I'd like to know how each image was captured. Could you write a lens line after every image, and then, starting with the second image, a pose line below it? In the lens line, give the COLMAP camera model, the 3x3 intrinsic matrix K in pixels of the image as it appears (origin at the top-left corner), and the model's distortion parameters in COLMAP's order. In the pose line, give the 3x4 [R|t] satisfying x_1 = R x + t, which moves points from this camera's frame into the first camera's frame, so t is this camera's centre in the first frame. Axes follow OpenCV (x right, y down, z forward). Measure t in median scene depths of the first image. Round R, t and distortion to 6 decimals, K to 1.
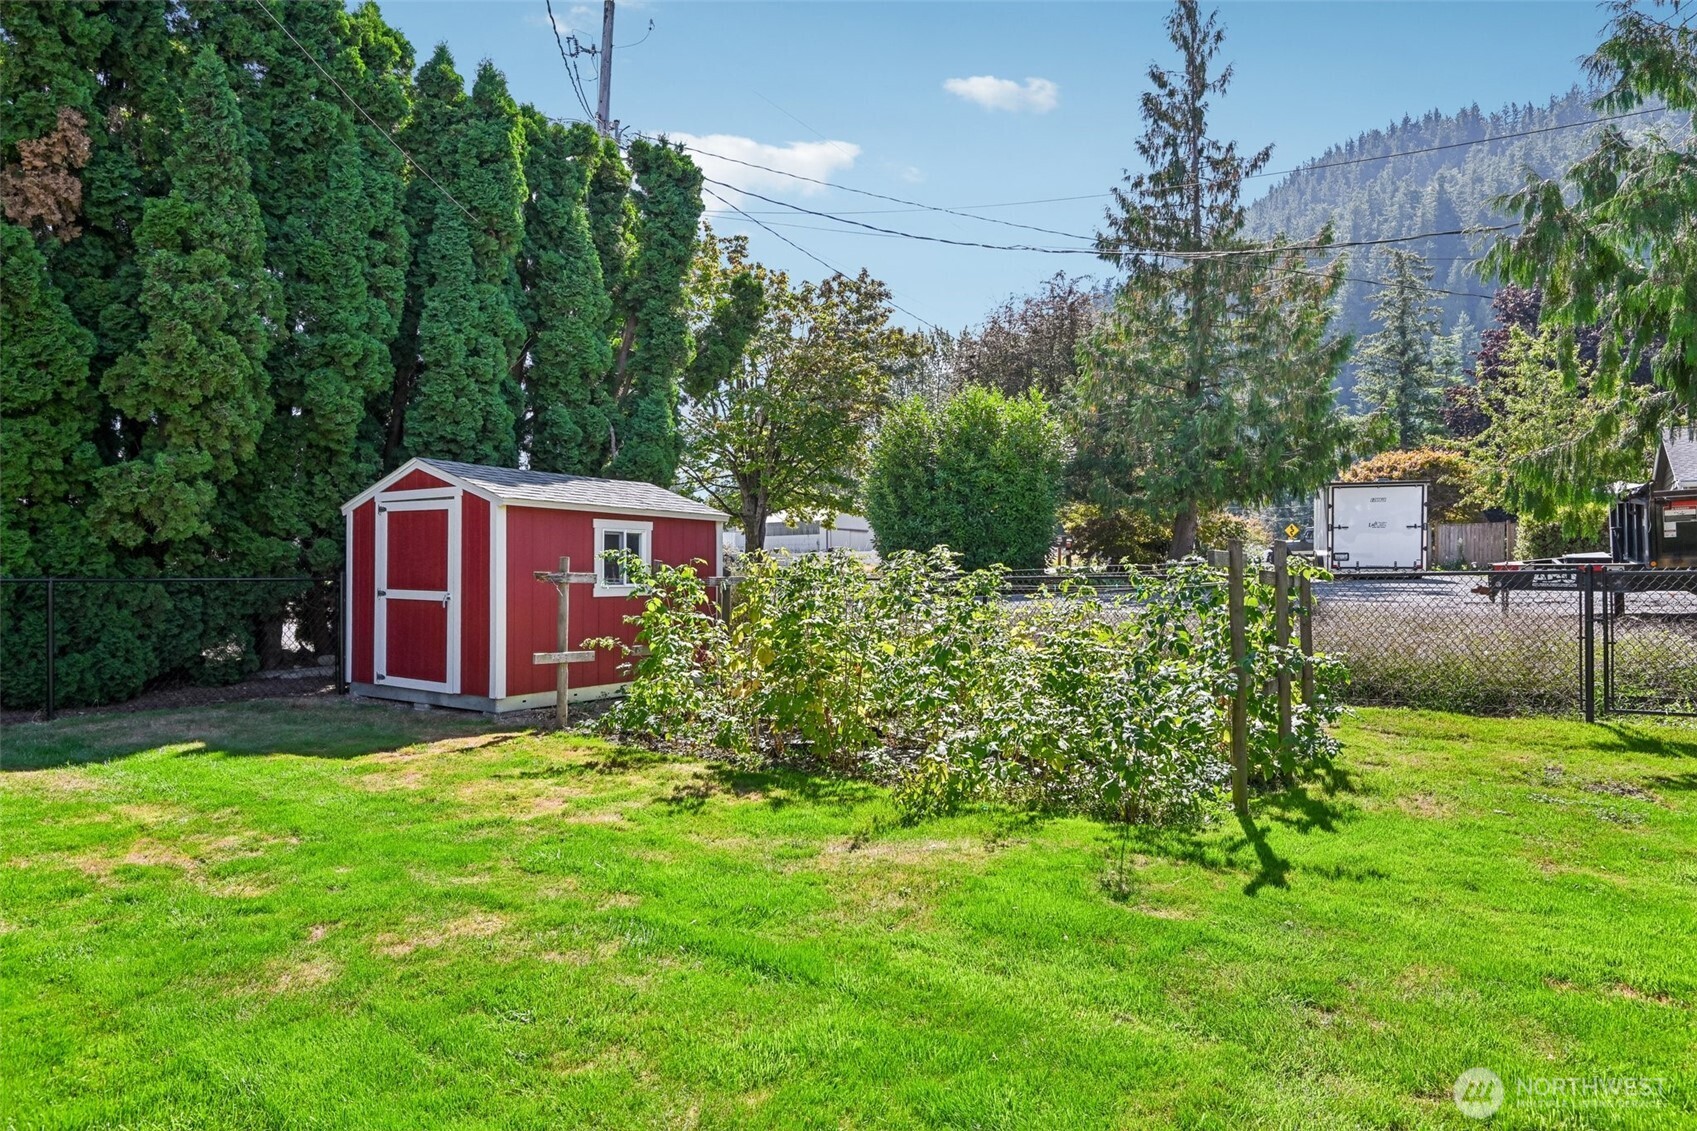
lens RADIAL K [[980.1, 0, 848.8], [0, 980.1, 569.6], [0, 0, 1]] dist [-0.021219, -0.000637]
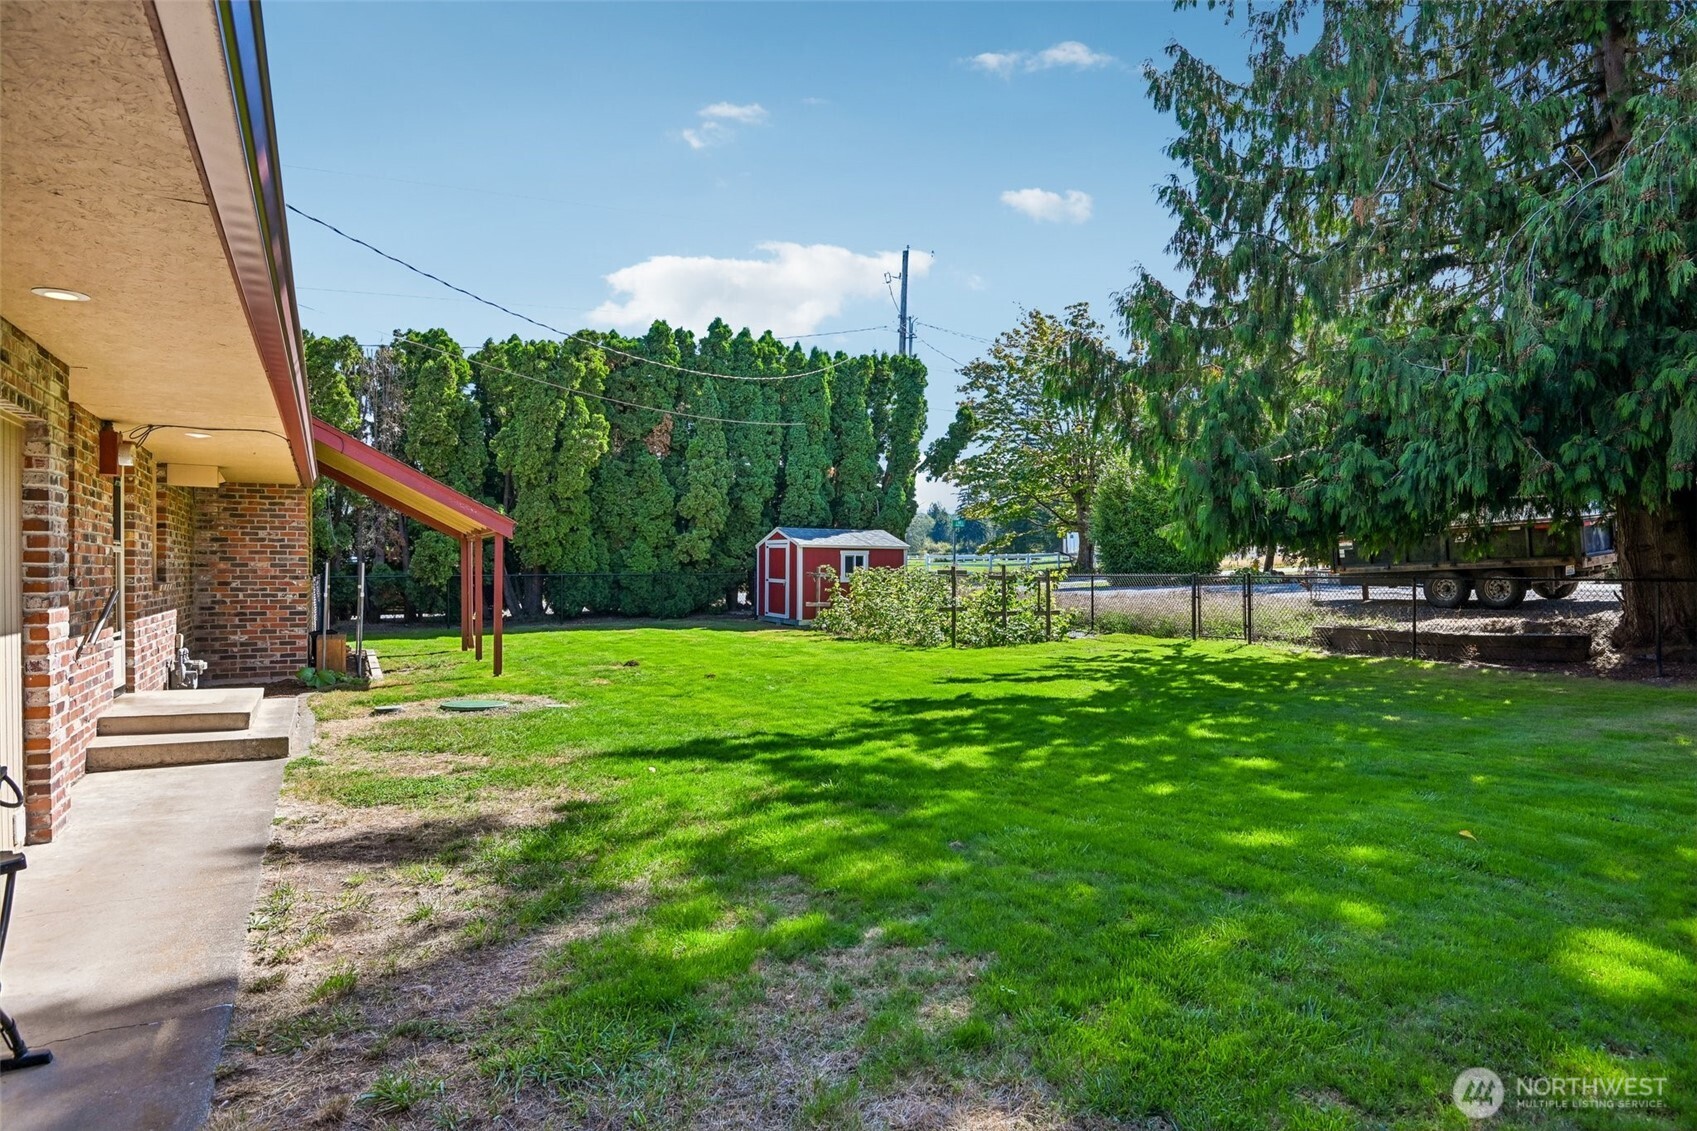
lens RADIAL K [[980.1, 0, 847.9], [0, 980.1, 567.1], [0, 0, 1]] dist [-0.021219, -0.000637]
pose [[0.884903, 0.004822, -0.465750, 0.909485], [-0.000660, 0.999958, 0.009100, -0.032761], [0.465774, -0.007745, 0.884870, -1.180105]]
